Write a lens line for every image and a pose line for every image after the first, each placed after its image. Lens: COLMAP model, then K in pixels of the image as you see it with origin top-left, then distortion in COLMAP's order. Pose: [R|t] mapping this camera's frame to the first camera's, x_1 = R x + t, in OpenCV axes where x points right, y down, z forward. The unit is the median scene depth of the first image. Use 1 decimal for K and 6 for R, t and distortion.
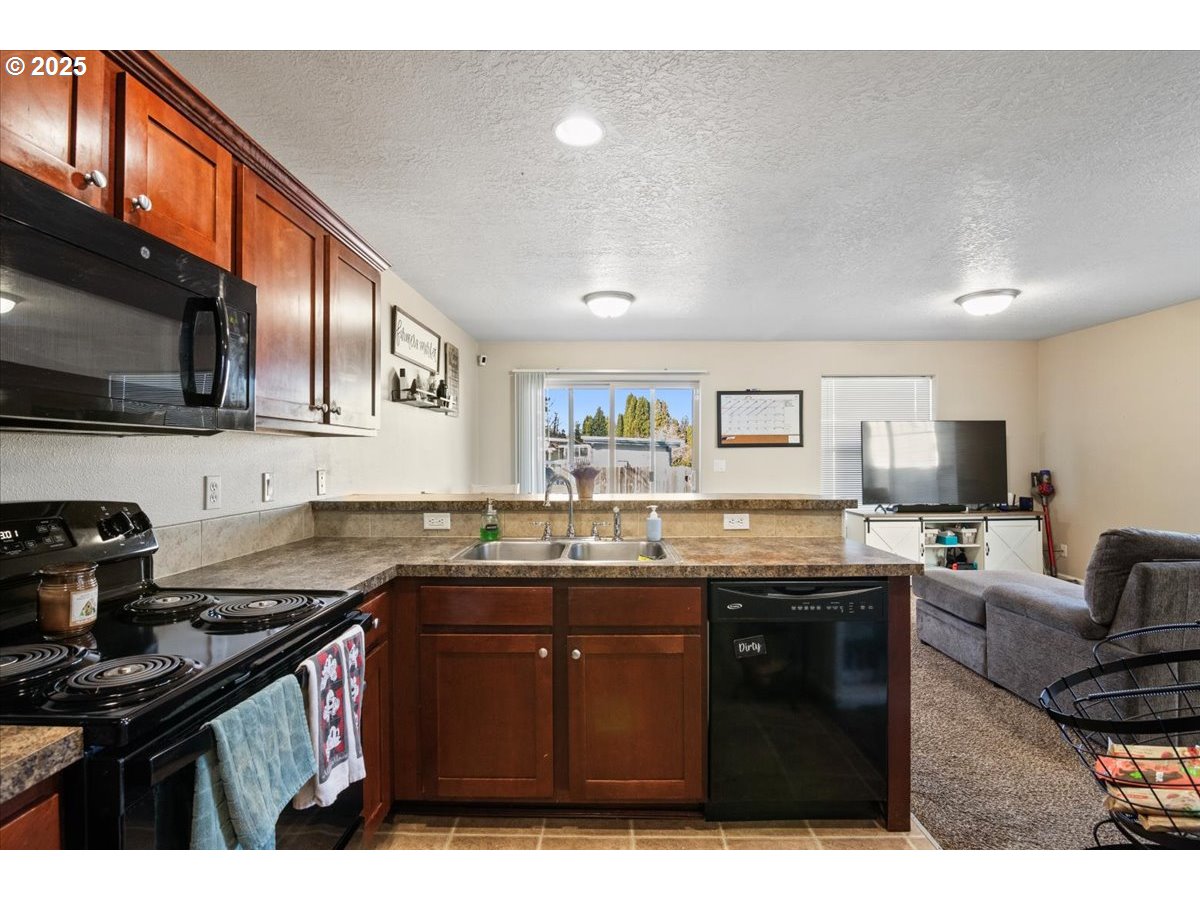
lens RADIAL K [[563.8, 0, 598.8], [0, 563.8, 456.1], [0, 0, 1]] dist [-0.019305, -0.000218]
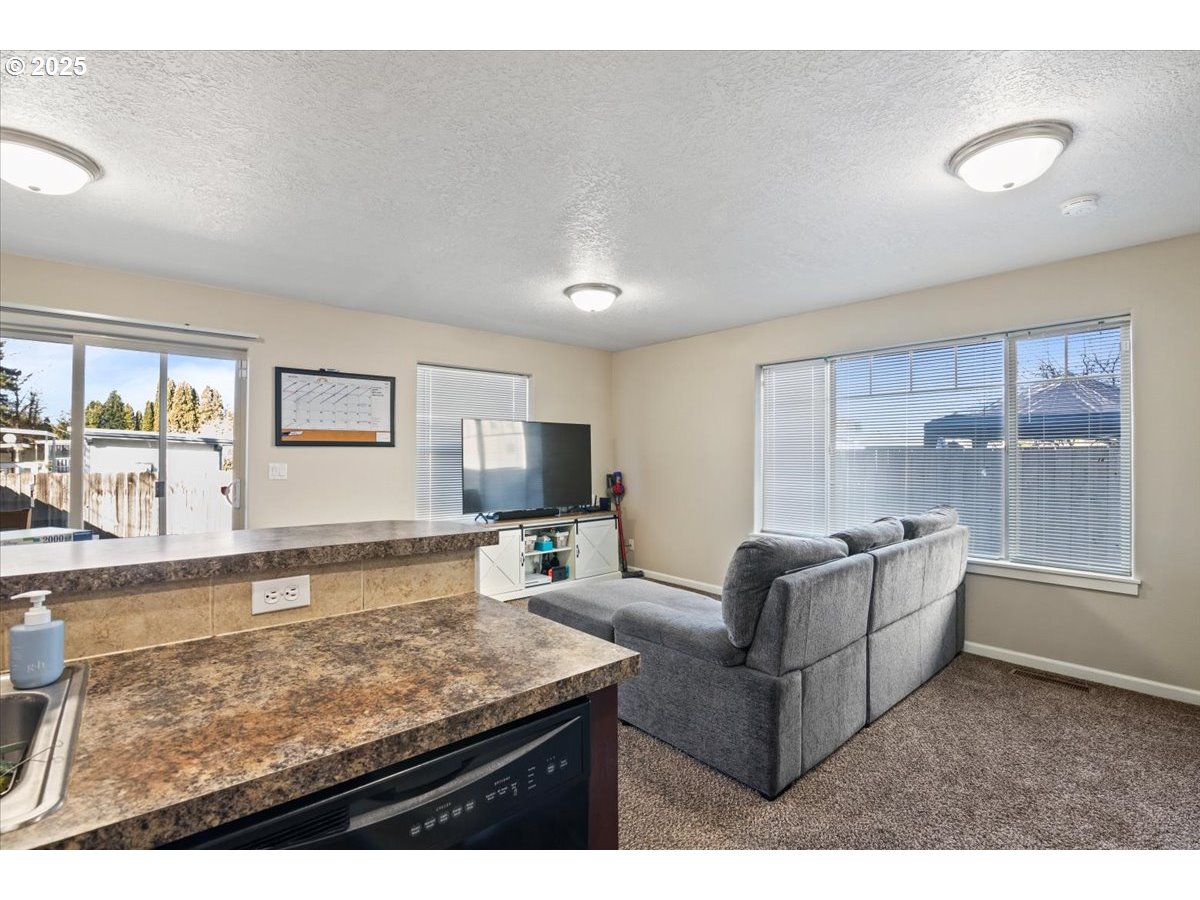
lens RADIAL K [[563.8, 0, 598.8], [0, 563.8, 456.1], [0, 0, 1]] dist [-0.019305, -0.000218]
pose [[0.758032, 0.005618, 0.652194, 0.060186], [-0.004191, 0.999984, -0.003742, -0.001361], [-0.652204, 0.000103, 0.758043, 0.200813]]
